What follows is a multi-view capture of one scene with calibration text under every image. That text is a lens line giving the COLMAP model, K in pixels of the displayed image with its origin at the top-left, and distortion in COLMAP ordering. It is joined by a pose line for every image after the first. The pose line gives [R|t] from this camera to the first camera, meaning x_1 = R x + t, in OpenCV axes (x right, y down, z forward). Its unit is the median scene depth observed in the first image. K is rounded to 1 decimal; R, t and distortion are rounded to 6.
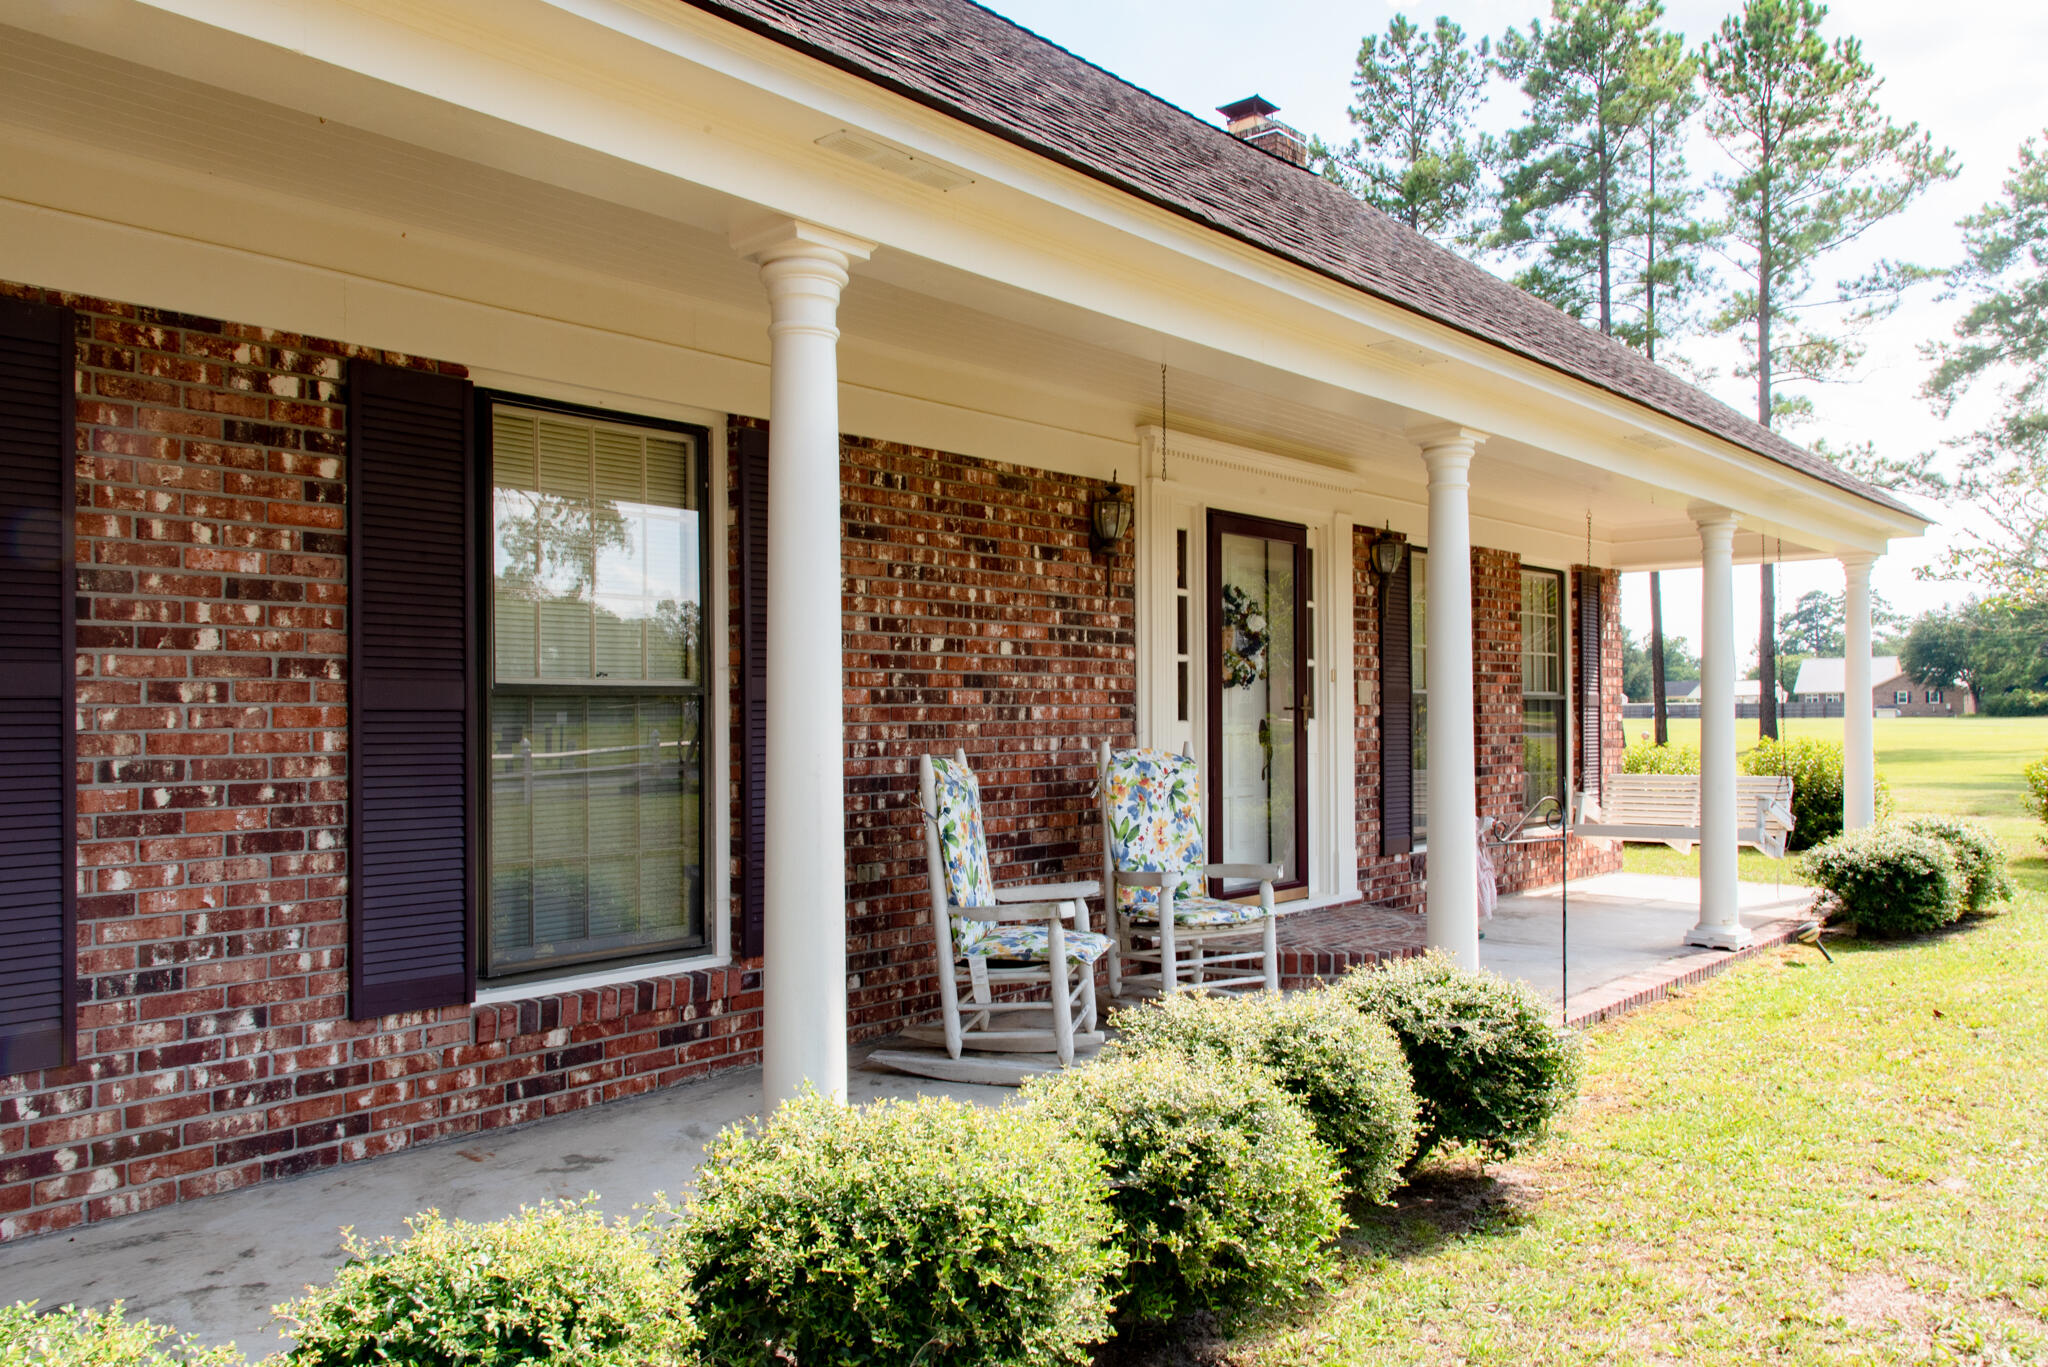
lens RADIAL K [[1441.8, 0, 1020.8], [0, 1441.8, 691.6], [0, 0, 1]] dist [-0.008670, -0.003786]
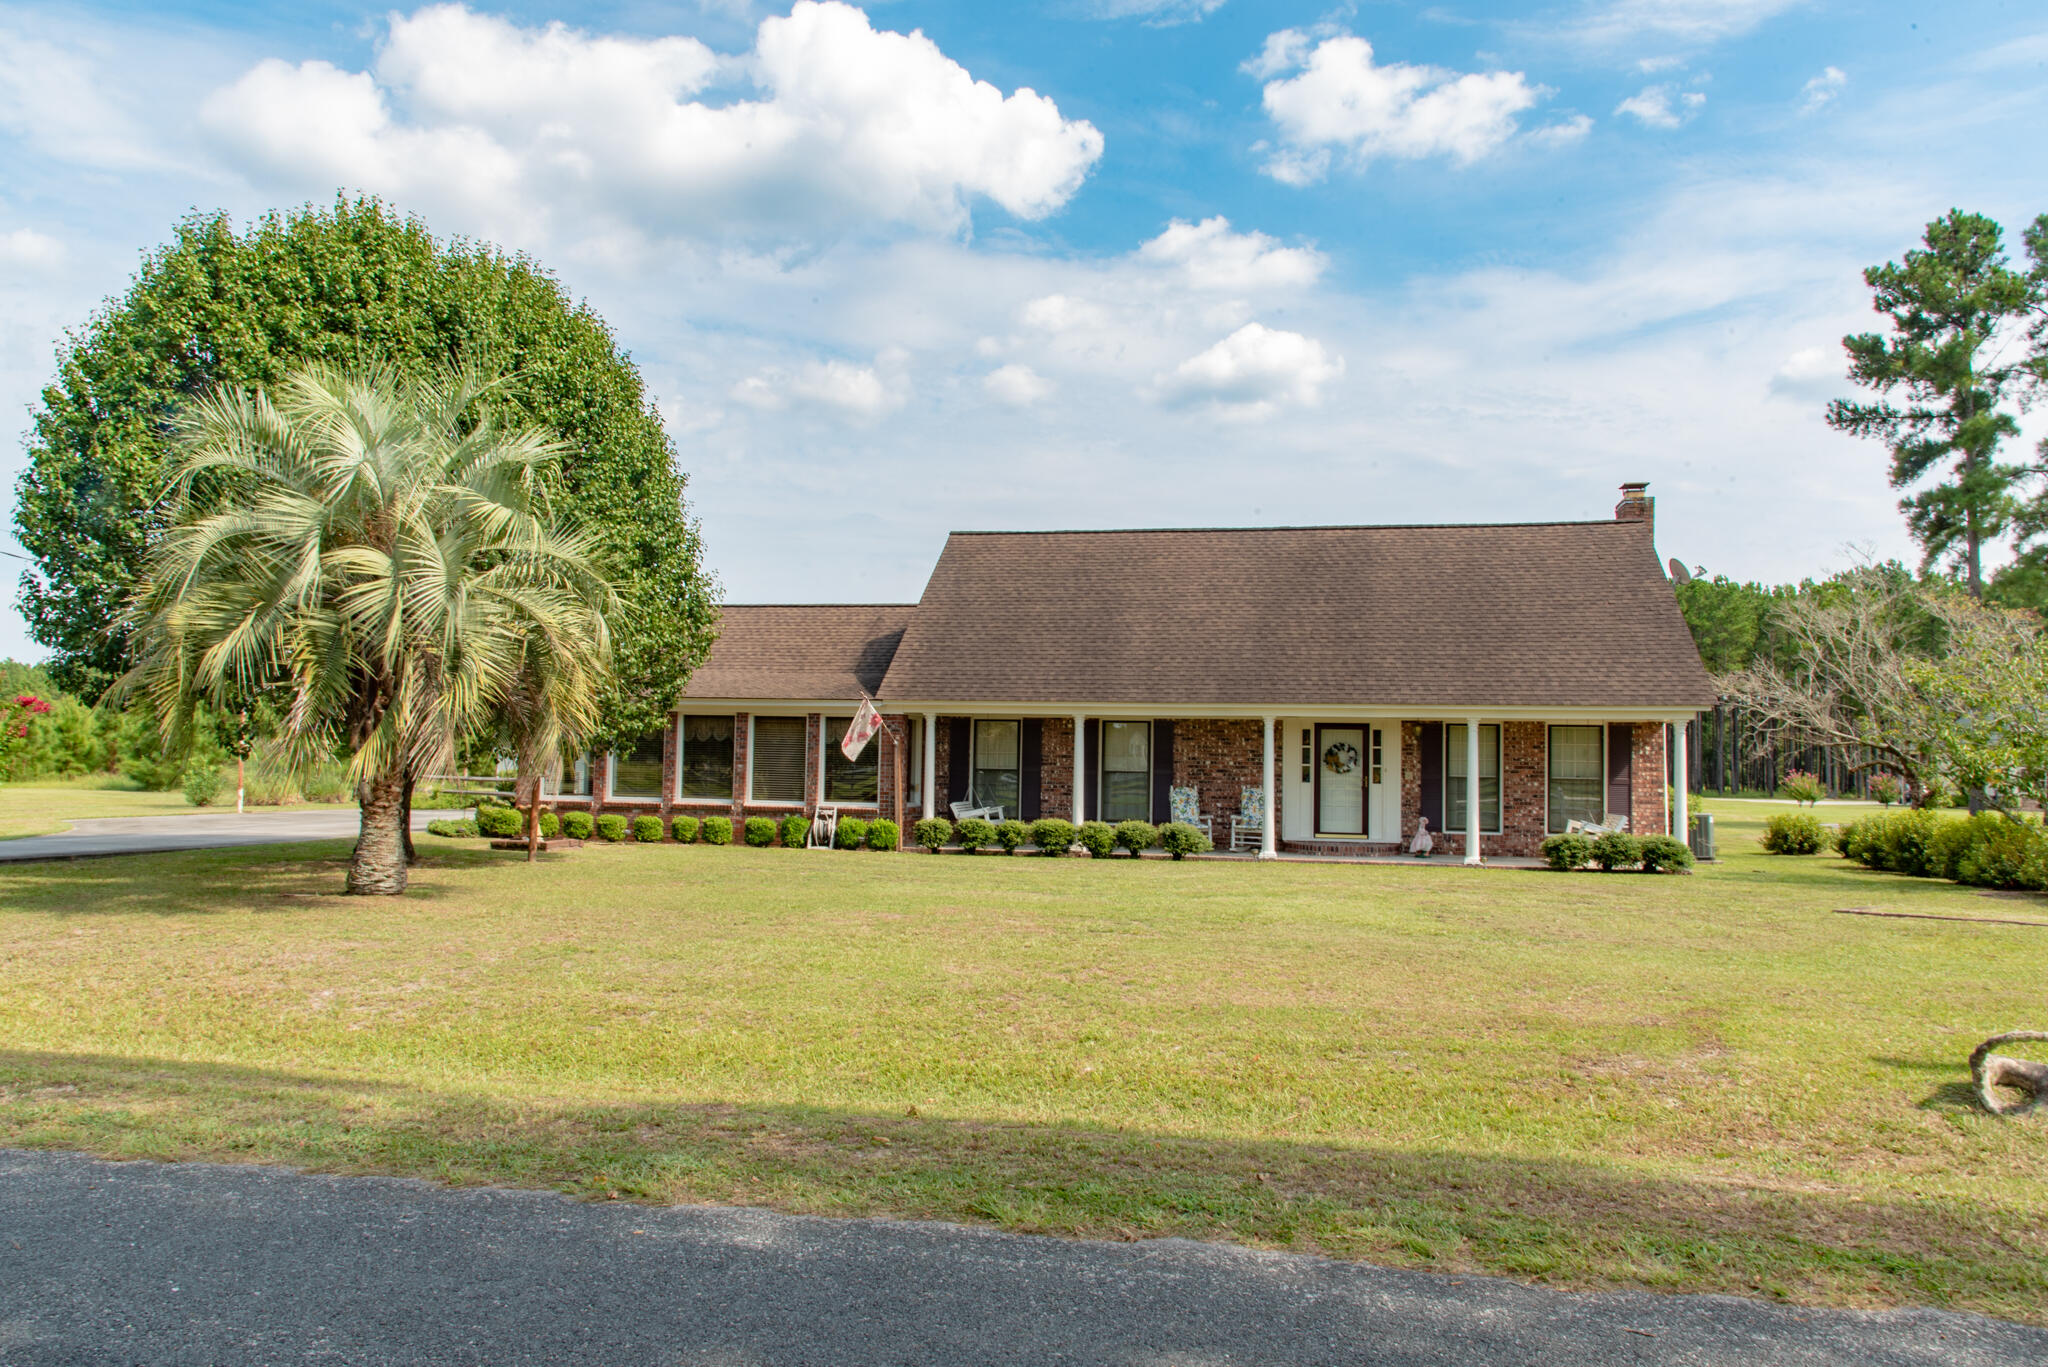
lens RADIAL K [[1441.8, 0, 1023.6], [0, 1441.8, 682.5], [0, 0, 1]] dist [-0.008670, -0.003786]
pose [[0.519011, -0.032577, -0.854147, 3.394480], [-0.006993, 0.999078, -0.042354, -0.085964], [0.854739, 0.027955, 0.518304, -1.776665]]
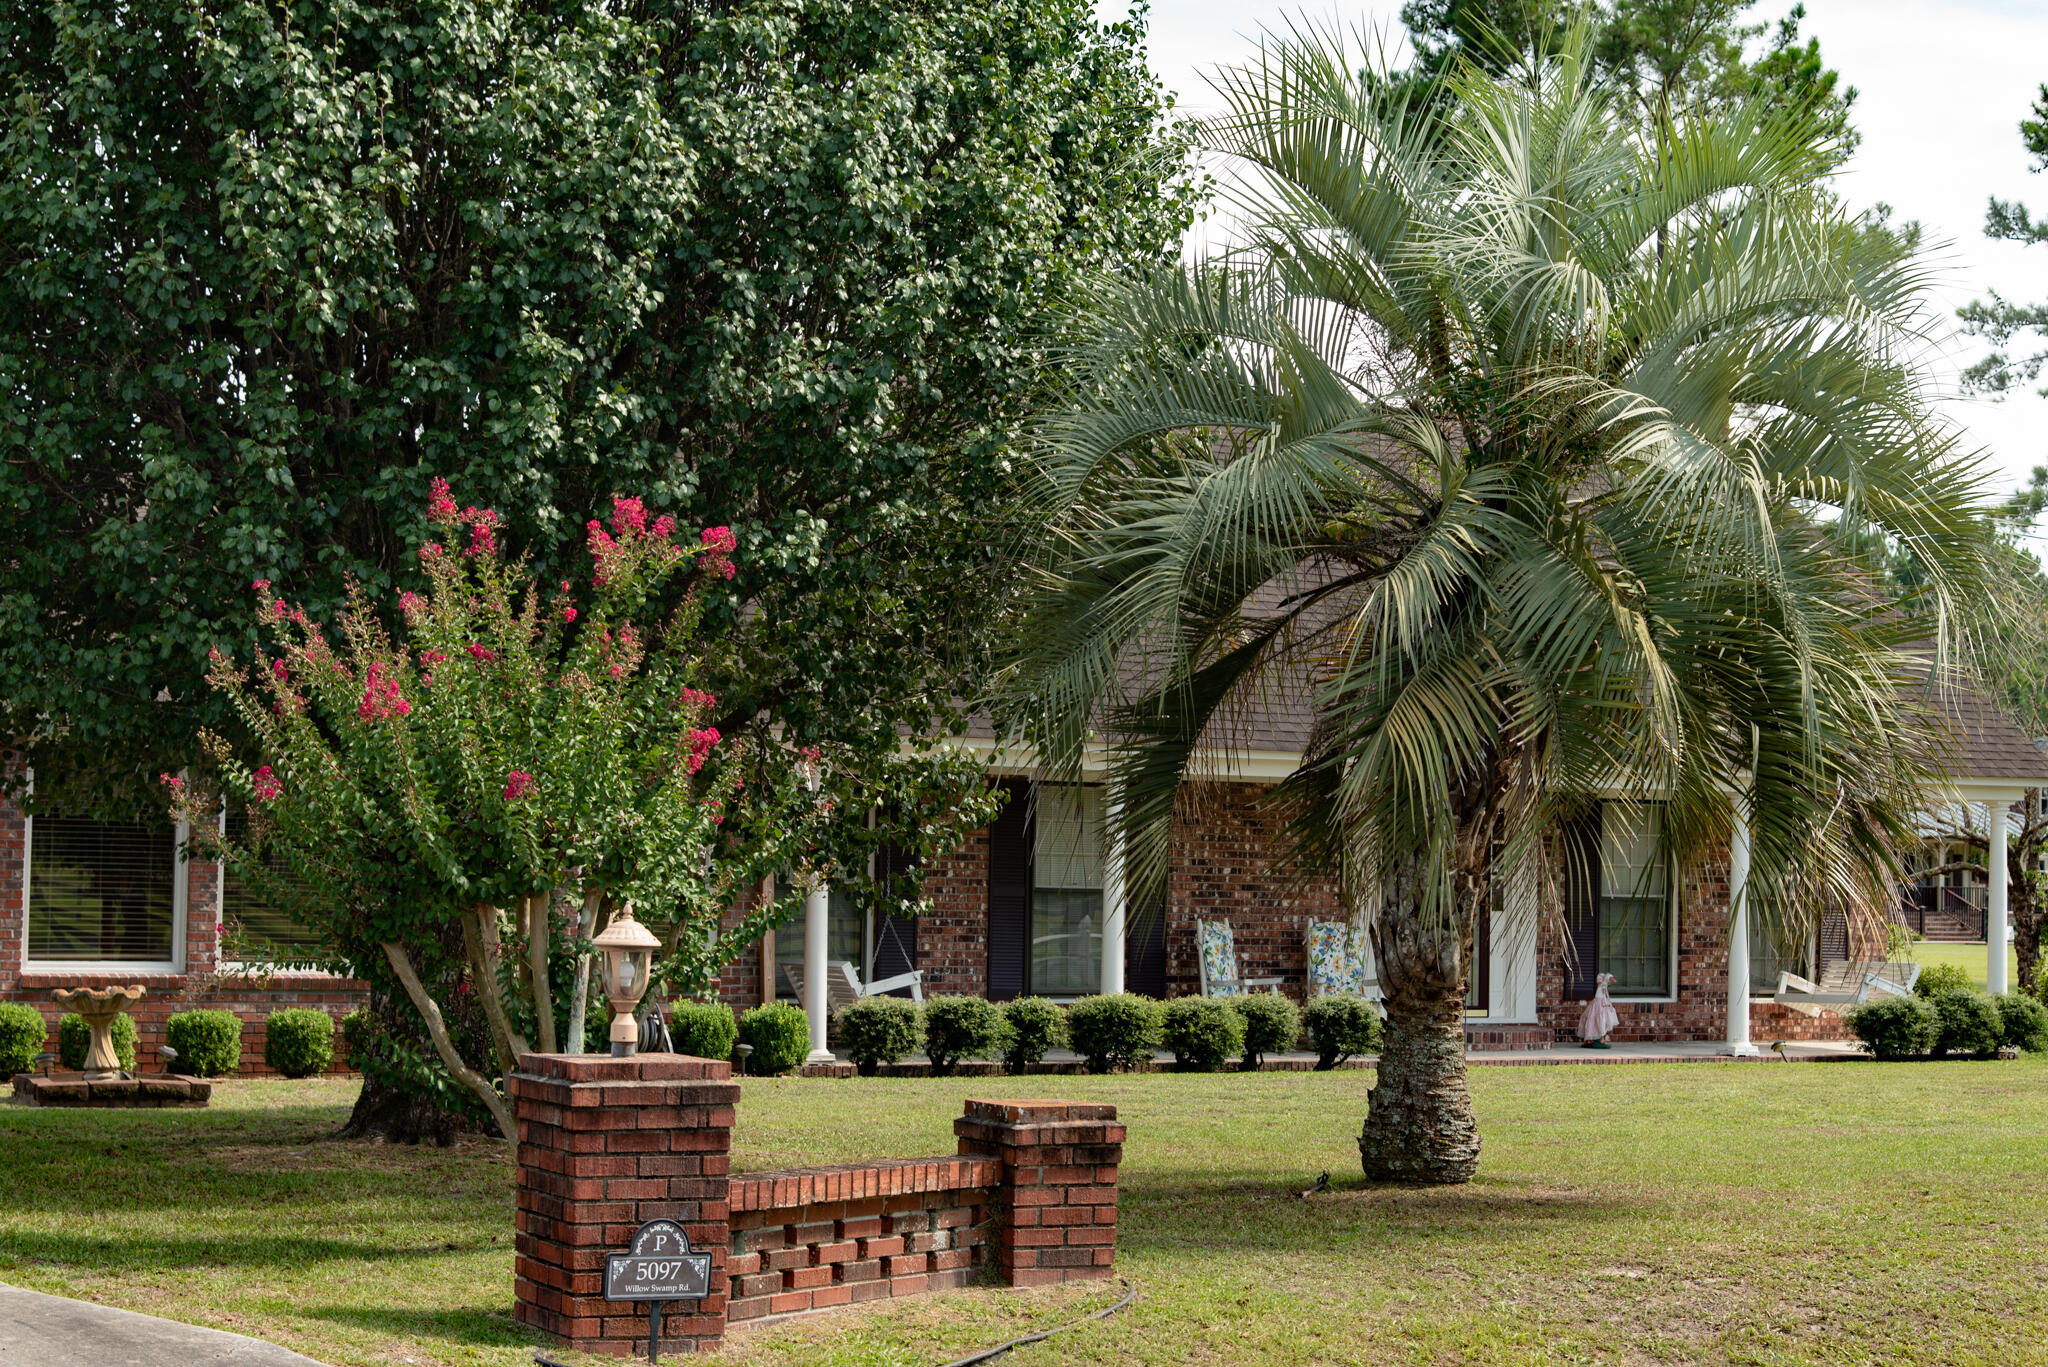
lens RADIAL K [[3242.6, 0, 1024.3], [0, 3242.6, 683.9], [0, 0, 1]] dist [-0.023399, 0.000000]
pose [[0.936159, 0.000907, -0.351576, 1.368496], [-0.018173, 0.998785, -0.045814, -0.084071], [0.351108, 0.049278, 0.935037, -3.679299]]
